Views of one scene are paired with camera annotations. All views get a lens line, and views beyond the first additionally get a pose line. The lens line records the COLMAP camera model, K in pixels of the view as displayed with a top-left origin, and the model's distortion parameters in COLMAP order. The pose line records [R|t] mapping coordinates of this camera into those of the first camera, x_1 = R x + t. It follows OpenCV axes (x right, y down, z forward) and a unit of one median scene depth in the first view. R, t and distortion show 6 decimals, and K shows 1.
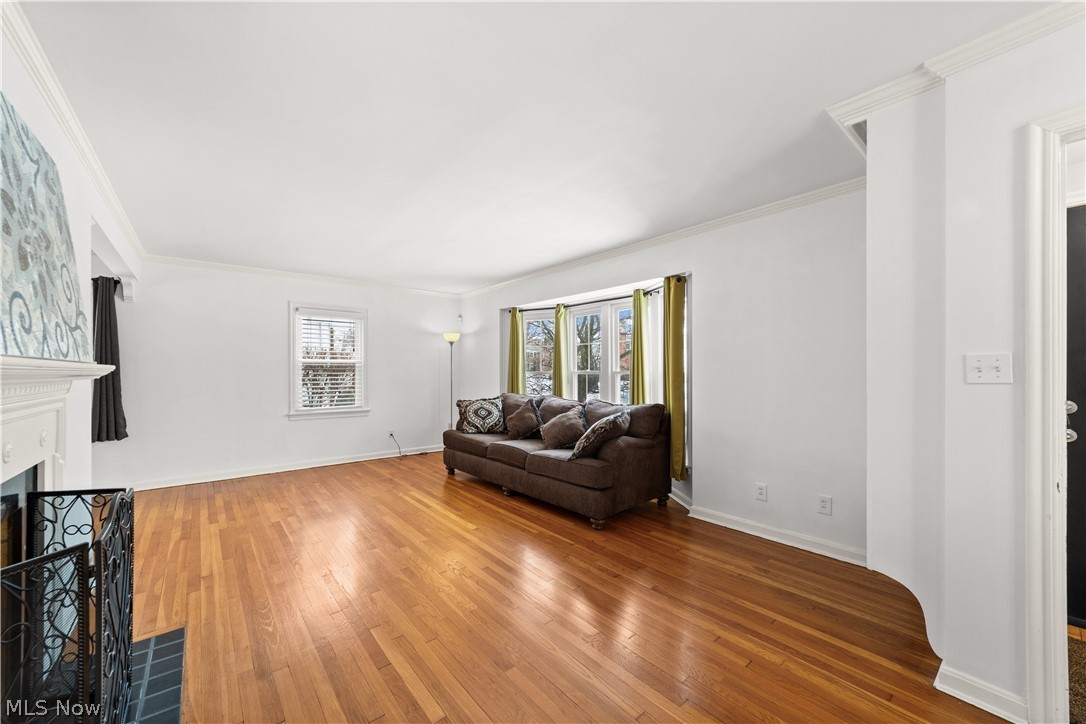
lens RADIAL K [[421.3, 0, 535.0], [0, 421.3, 368.7], [0, 0, 1]] dist [-0.005102, 0.003293]
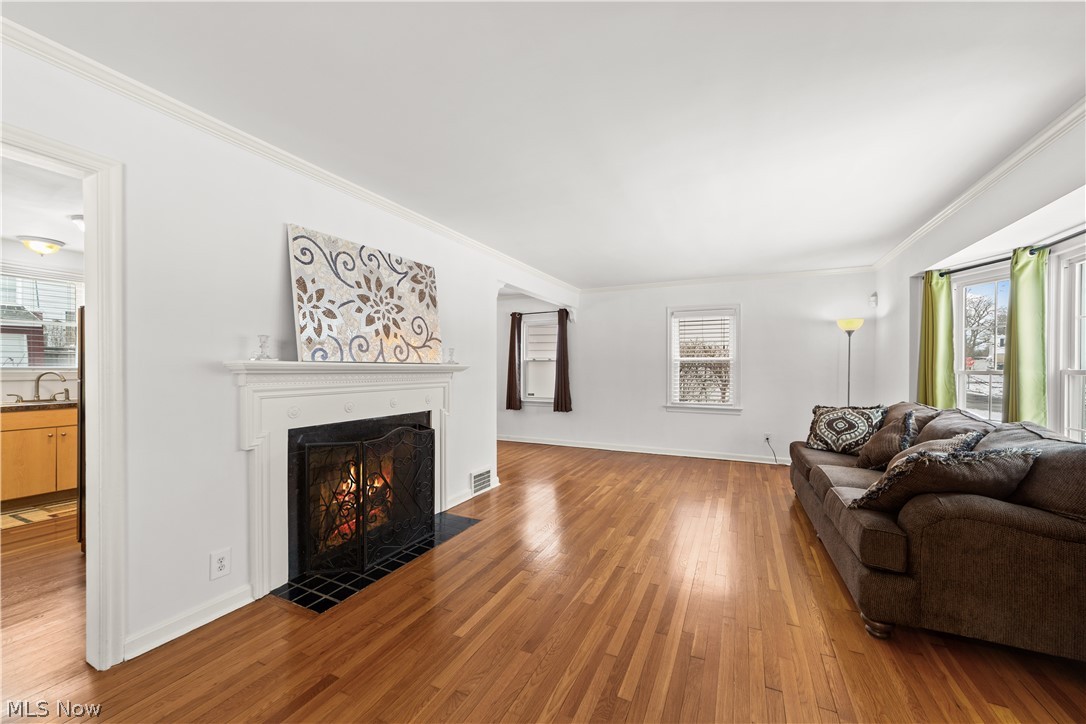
lens RADIAL K [[421.3, 0, 543.0], [0, 421.3, 365.4], [0, 0, 1]] dist [-0.005102, 0.003293]
pose [[0.415242, -0.003794, -0.909703, 0.335702], [0.002435, 0.999992, -0.003060, 0.000706], [0.909708, -0.000944, 0.415248, 0.220827]]
